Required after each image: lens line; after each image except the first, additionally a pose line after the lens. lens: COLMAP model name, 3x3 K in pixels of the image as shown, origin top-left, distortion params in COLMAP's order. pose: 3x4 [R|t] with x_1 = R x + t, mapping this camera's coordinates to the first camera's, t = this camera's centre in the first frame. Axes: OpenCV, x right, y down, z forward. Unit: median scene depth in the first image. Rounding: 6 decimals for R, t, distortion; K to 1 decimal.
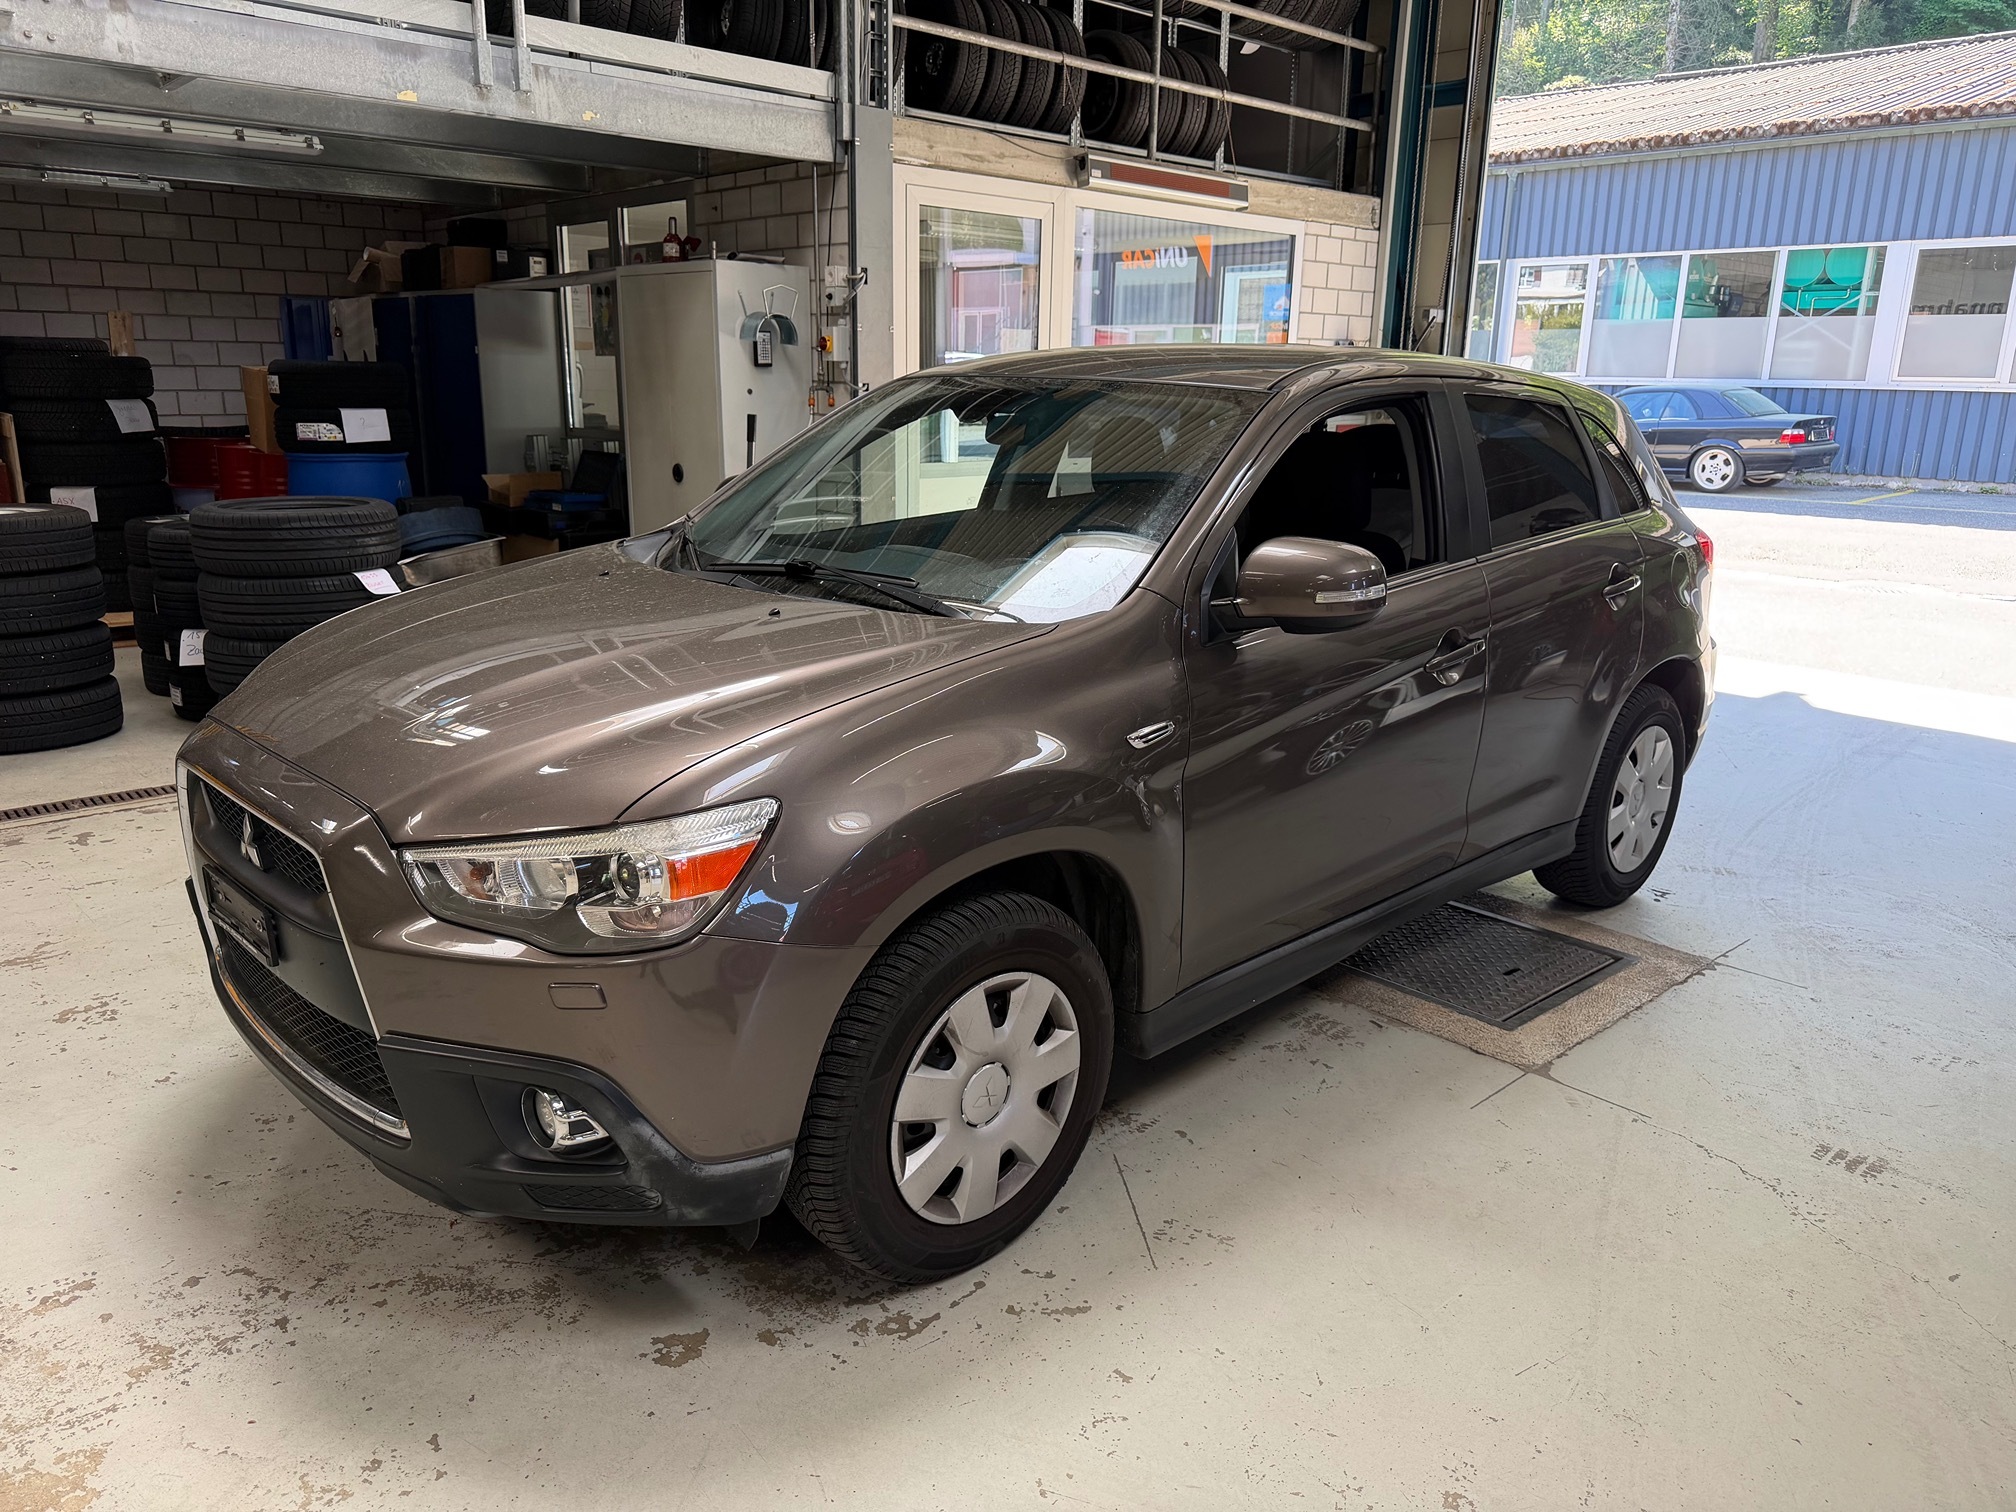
lens RADIAL K [[1455.8, 0, 1008.0], [0, 1455.8, 756.0], [0, 0, 1]] dist [-0.004487, -0.005782]
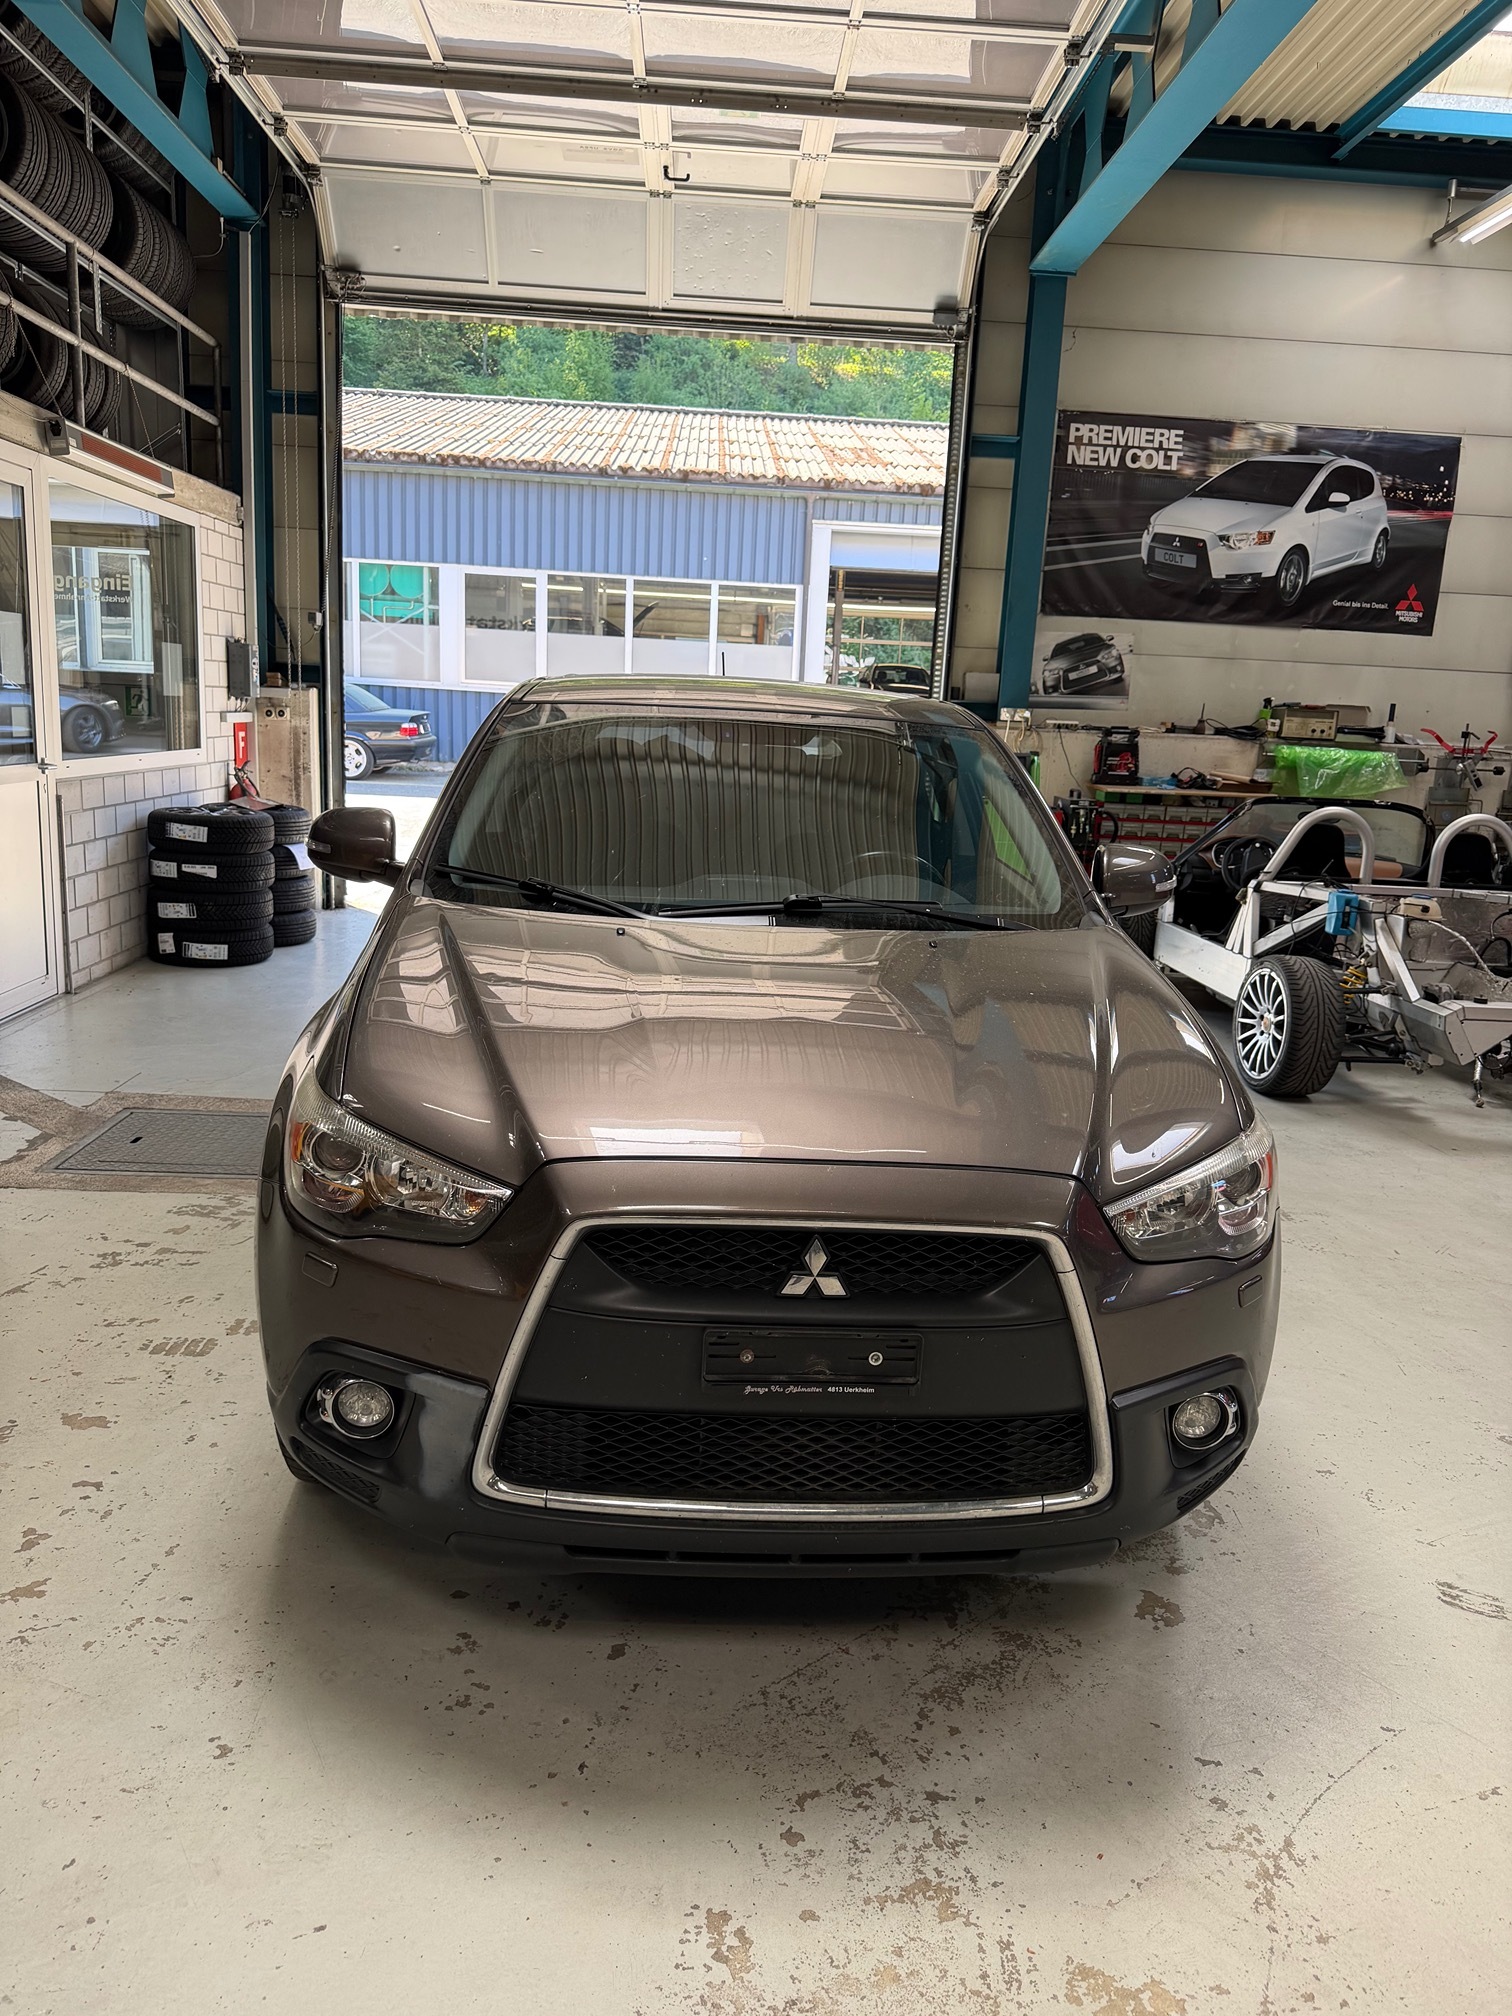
lens RADIAL K [[1455.8, 0, 756.0], [0, 1455.8, 1008.0], [0, 0, 1]] dist [-0.004487, -0.005782]
pose [[0.636931, -0.142264, 0.757681, -0.181224], [0.156778, 0.986190, 0.053377, -0.022793], [-0.754811, 0.084790, 0.650439, 0.072180]]
